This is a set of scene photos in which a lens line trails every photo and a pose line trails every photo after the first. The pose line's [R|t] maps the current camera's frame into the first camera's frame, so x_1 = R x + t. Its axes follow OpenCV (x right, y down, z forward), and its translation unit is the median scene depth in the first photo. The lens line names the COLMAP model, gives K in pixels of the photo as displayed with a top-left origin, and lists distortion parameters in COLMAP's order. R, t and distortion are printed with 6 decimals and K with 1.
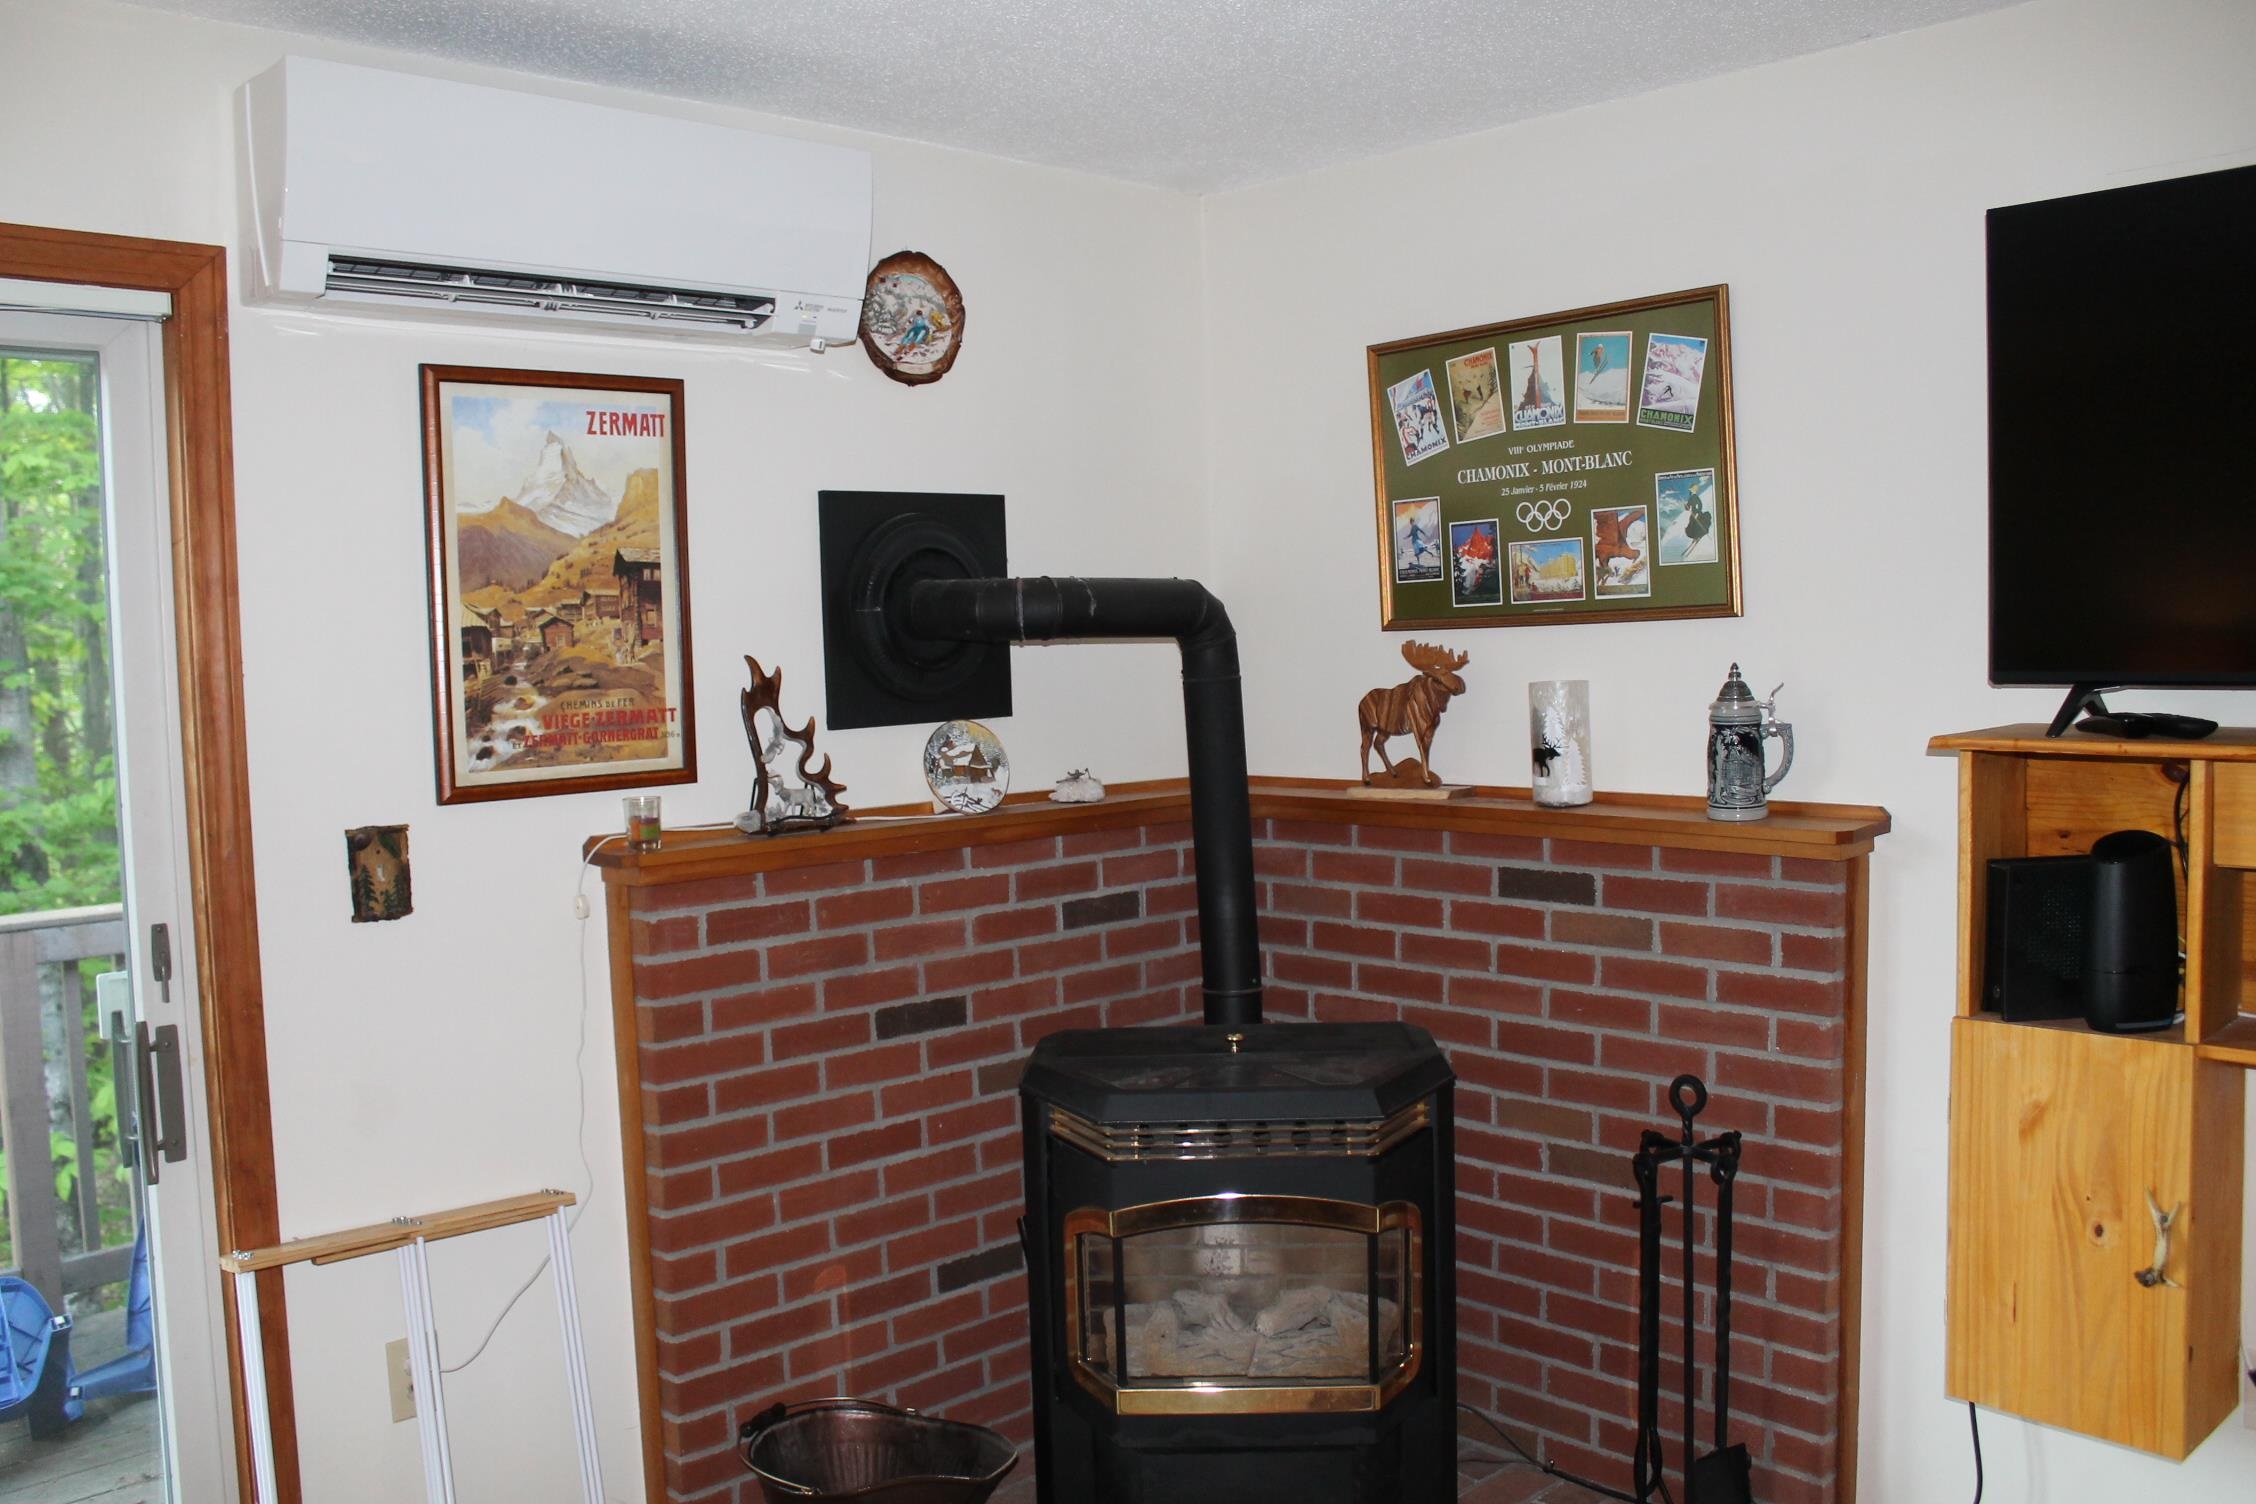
lens RADIAL K [[1903.3, 0, 1108.1], [0, 1903.3, 746.2], [0, 0, 1]] dist [-0.161256, 0.129285]
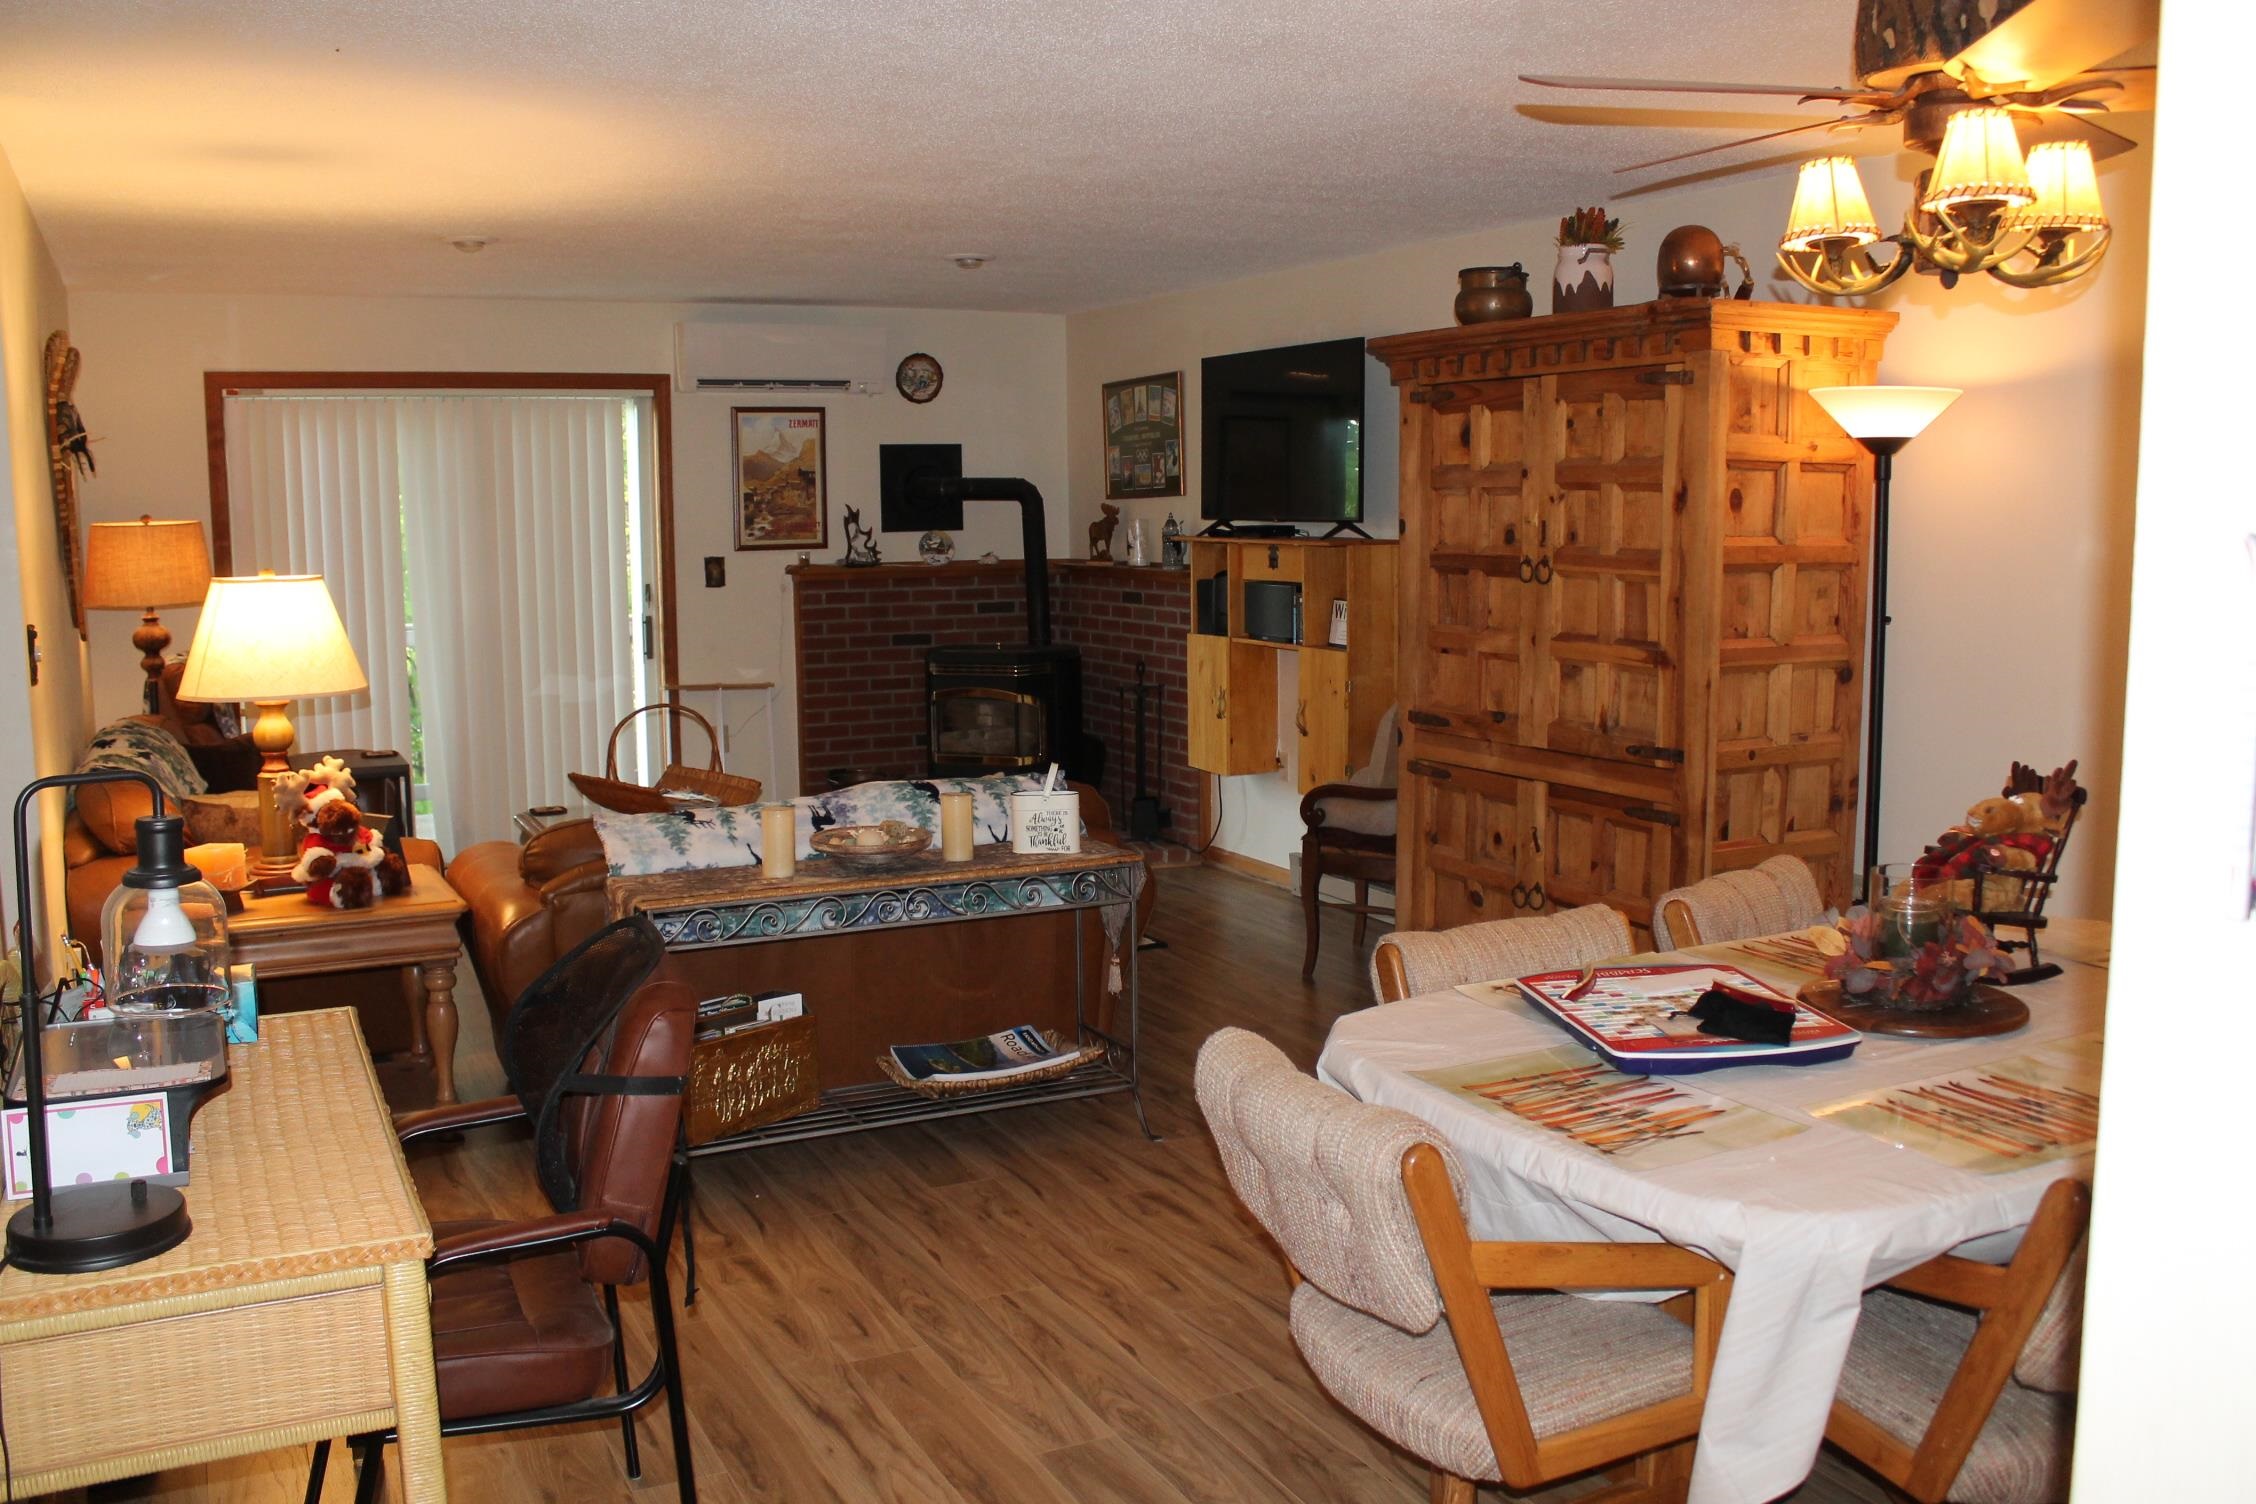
lens RADIAL K [[1903.3, 0, 1091.5], [0, 1903.3, 755.3], [0, 0, 1]] dist [-0.161256, 0.129285]
pose [[0.956367, 0.056088, -0.286733, 1.012710], [-0.034695, 0.996258, 0.079155, 0.091046], [0.290100, -0.065753, 0.954735, -1.655162]]
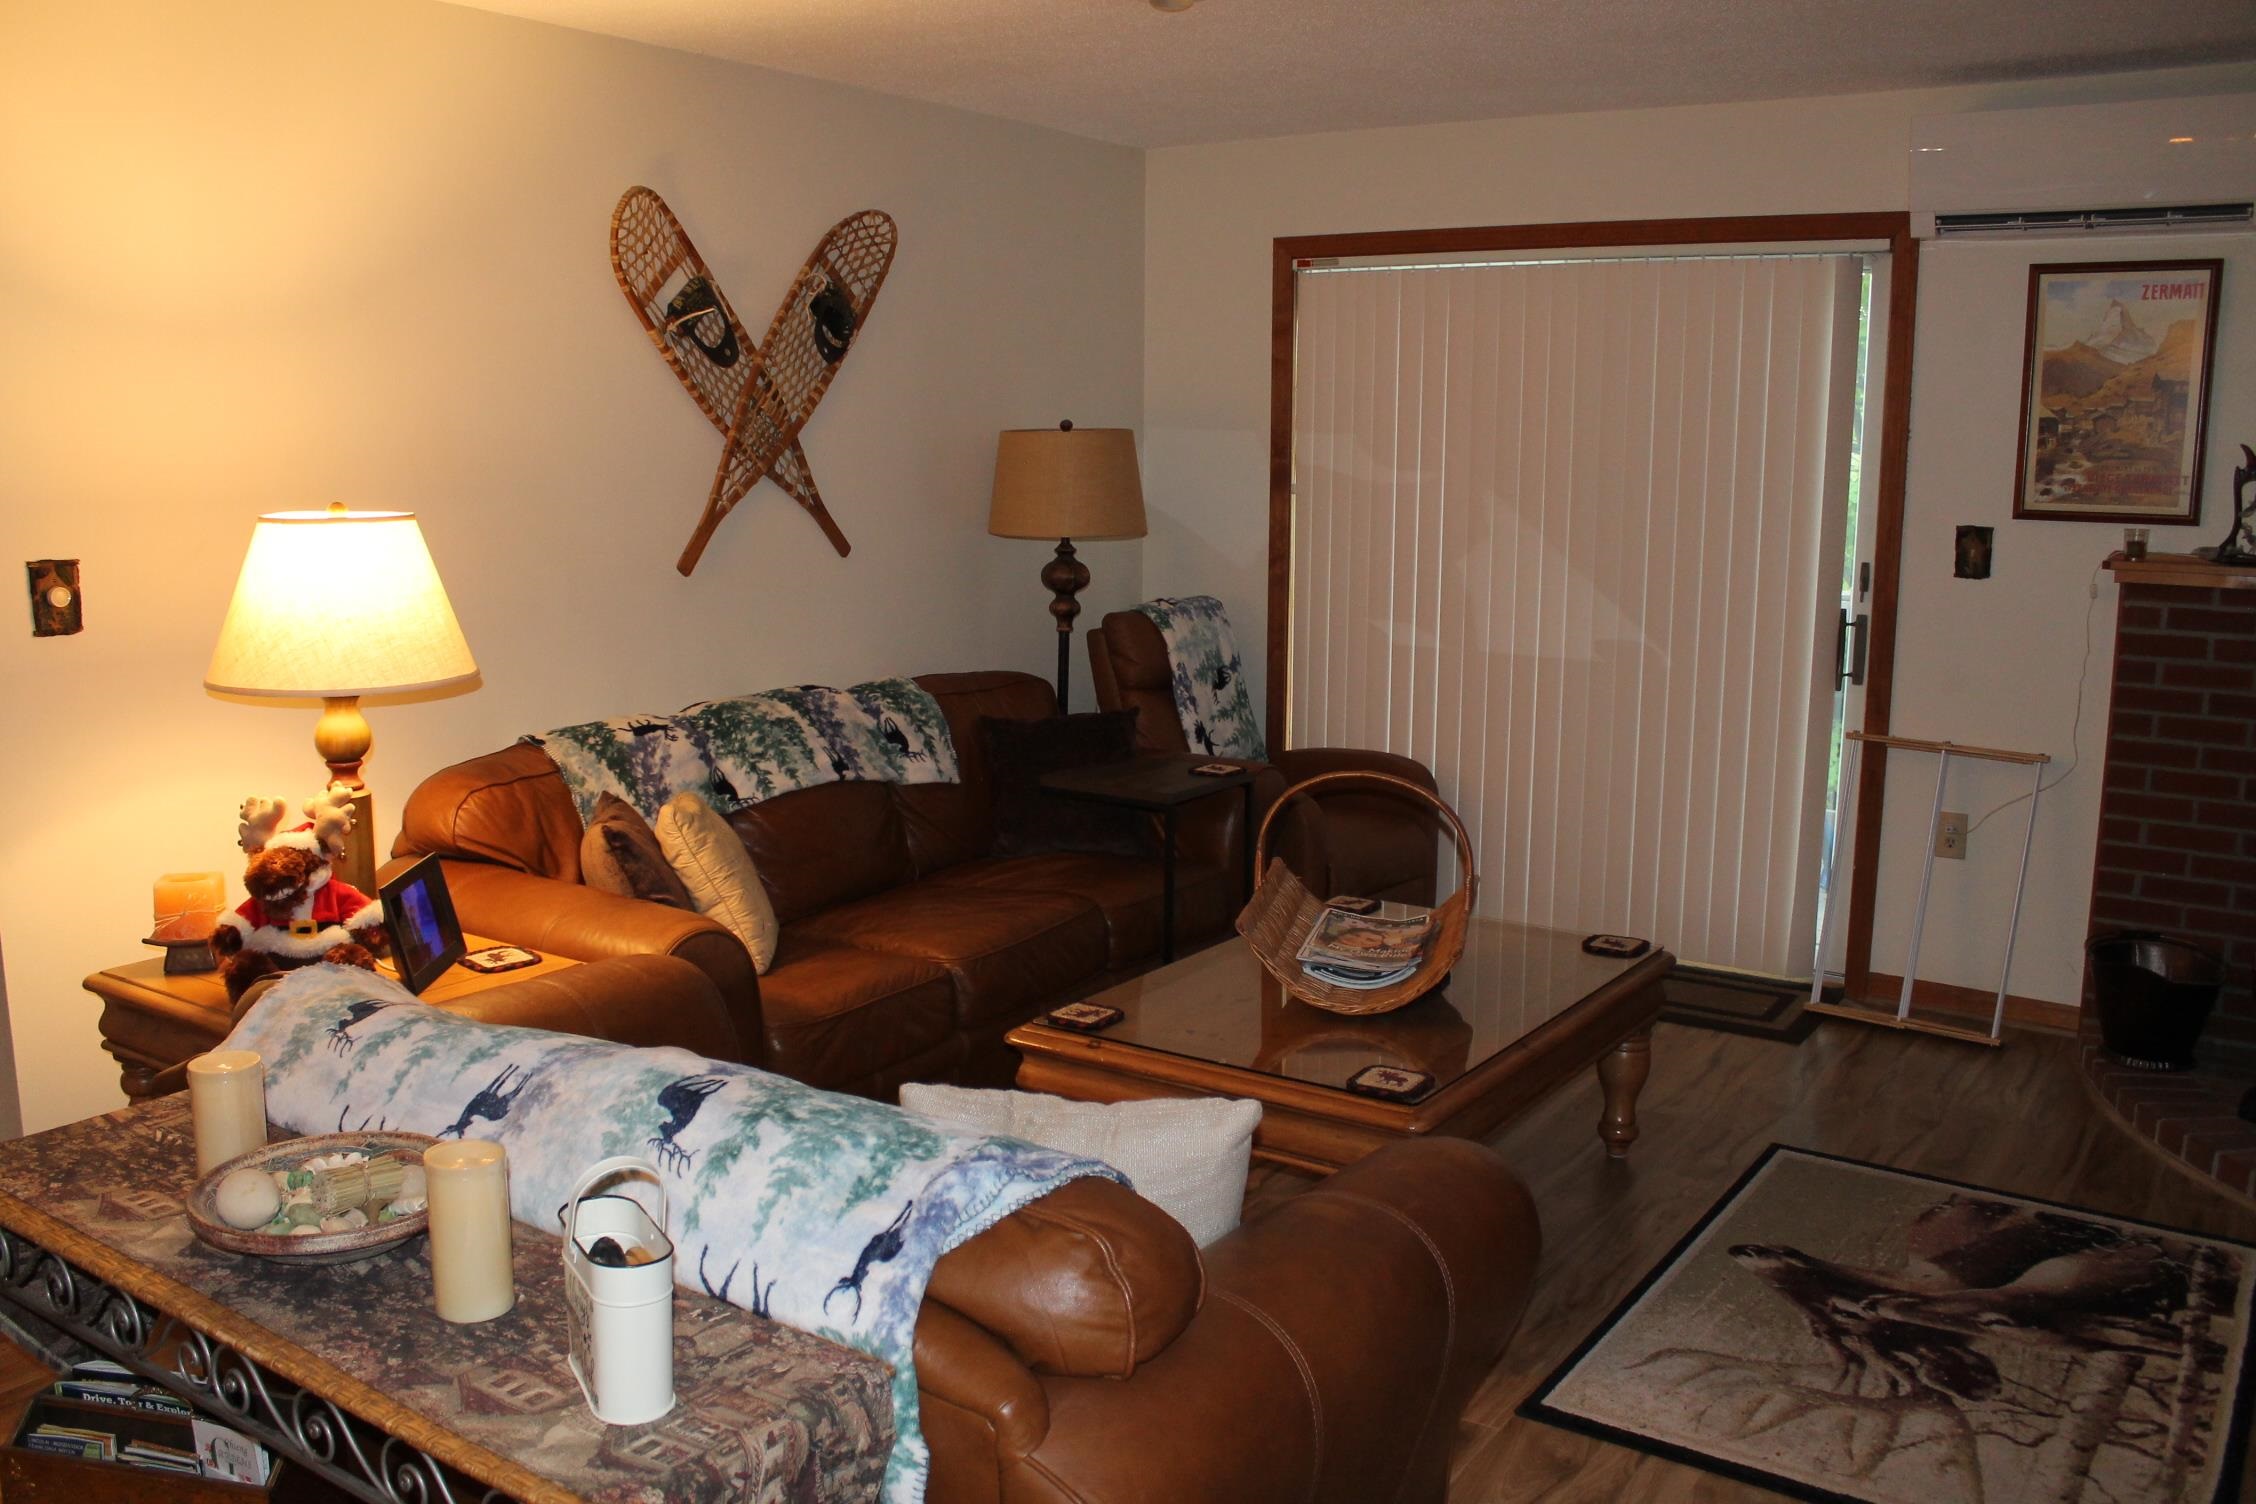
lens RADIAL K [[1903.3, 0, 1098.3], [0, 1903.3, 747.2], [0, 0, 1]] dist [-0.161256, 0.129285]
pose [[0.213615, 0.190067, -0.958250, 1.057557], [-0.075100, 0.981183, 0.177874, -0.000661], [0.974027, 0.033968, 0.223870, -0.199618]]
